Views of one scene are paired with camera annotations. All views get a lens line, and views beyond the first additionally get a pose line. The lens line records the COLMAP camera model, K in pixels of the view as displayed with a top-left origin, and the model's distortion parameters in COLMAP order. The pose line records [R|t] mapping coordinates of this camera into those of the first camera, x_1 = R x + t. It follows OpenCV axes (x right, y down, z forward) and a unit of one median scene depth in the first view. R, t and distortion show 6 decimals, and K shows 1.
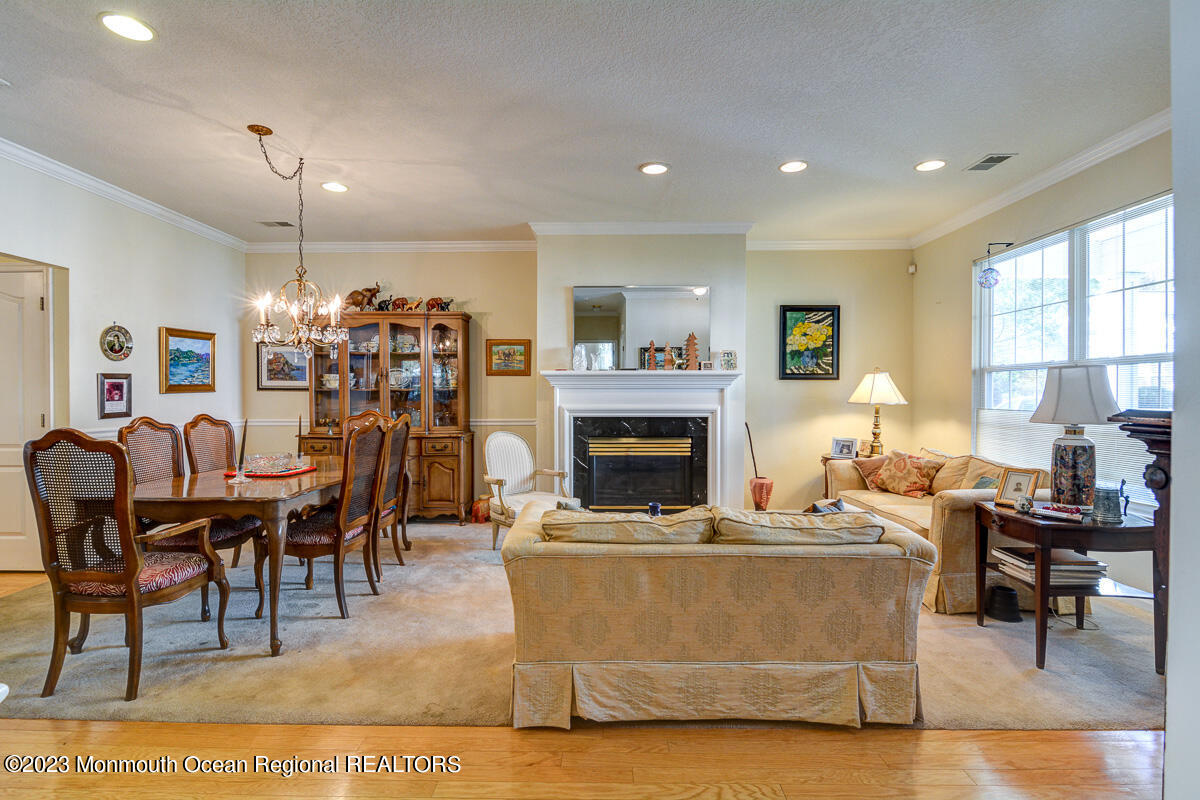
lens RADIAL K [[578.6, 0, 609.5], [0, 578.6, 397.9], [0, 0, 1]] dist [0.009824, -0.012994]
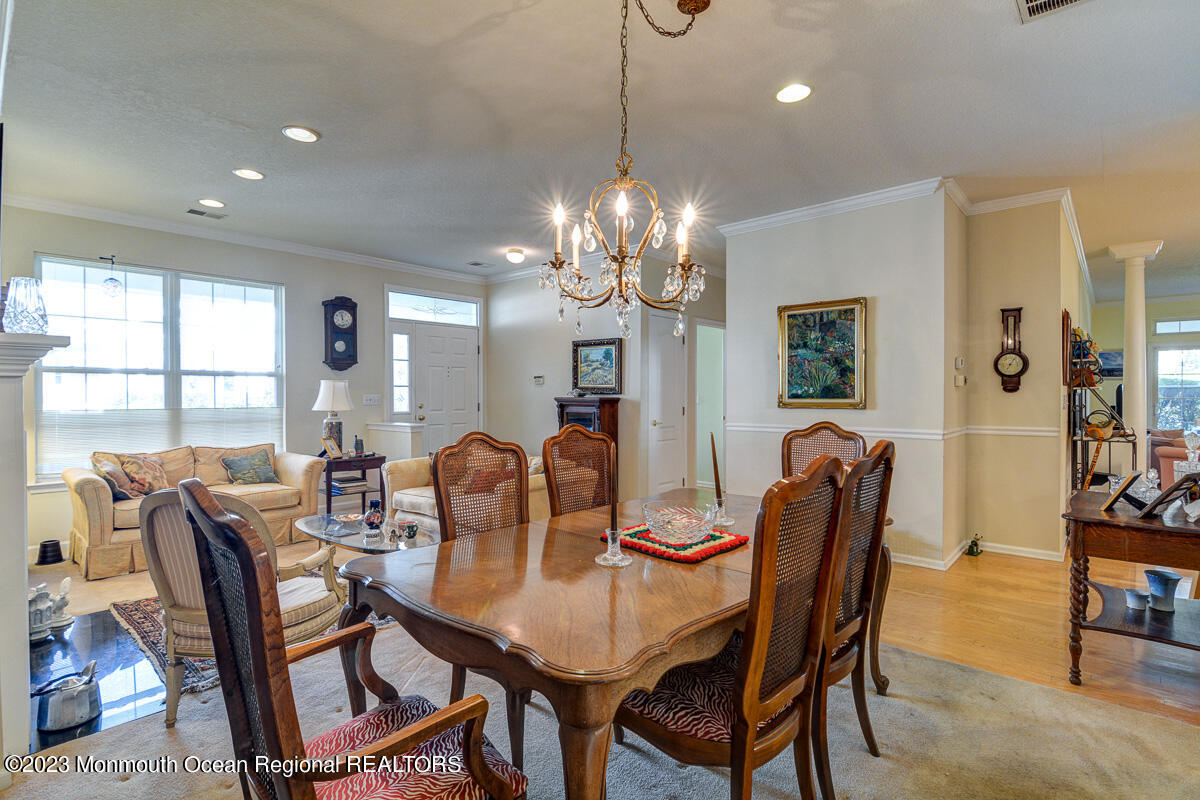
lens RADIAL K [[573.5, 0, 606.2], [0, 573.5, 397.9], [0, 0, 1]] dist [0.002203, -0.011058]
pose [[-0.746713, -0.001439, 0.665145, -0.628908], [0.003112, 0.999979, 0.005657, -0.003471], [-0.665139, 0.006294, -0.746693, 1.011460]]
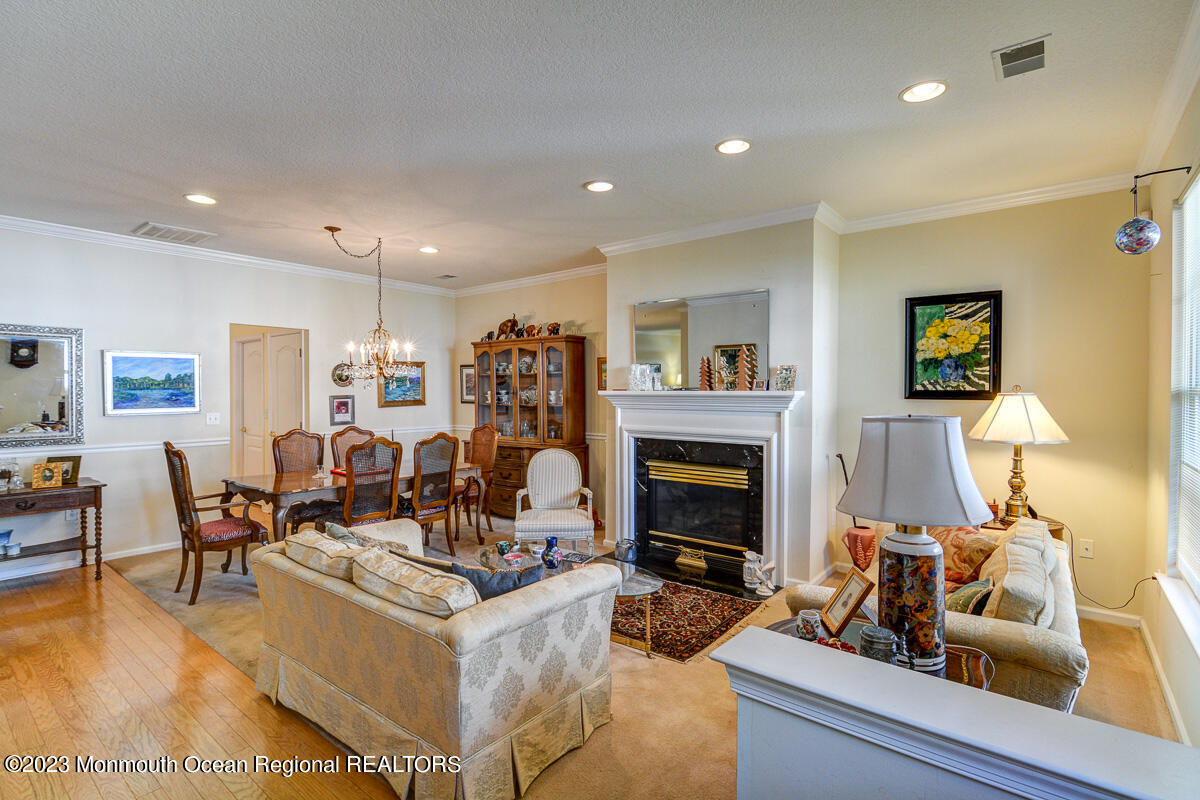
lens RADIAL K [[593.8, 0, 602.1], [0, 593.8, 394.5], [0, 0, 1]] dist [0.011061, -0.013637]
pose [[0.777844, 0.005583, -0.628432, 0.525878], [-0.002863, 0.999982, 0.005340, -0.044681], [0.628451, -0.002354, 0.777846, 0.183239]]
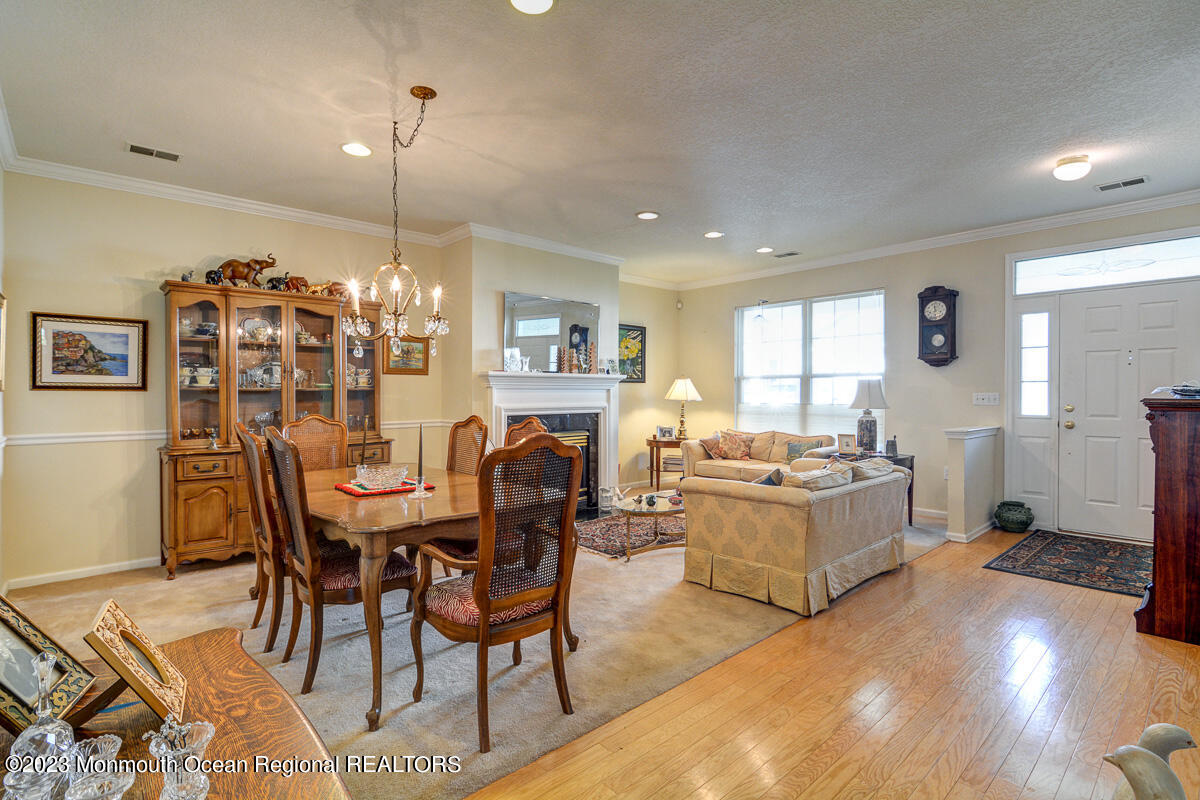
lens RADIAL K [[573.5, 0, 606.2], [0, 573.5, 397.9], [0, 0, 1]] dist [0.002203, -0.011058]
pose [[0.725560, -0.006820, 0.688125, -0.643394], [0.005546, 0.999976, 0.004064, -0.002742], [-0.688137, 0.000868, 0.725581, 0.117694]]
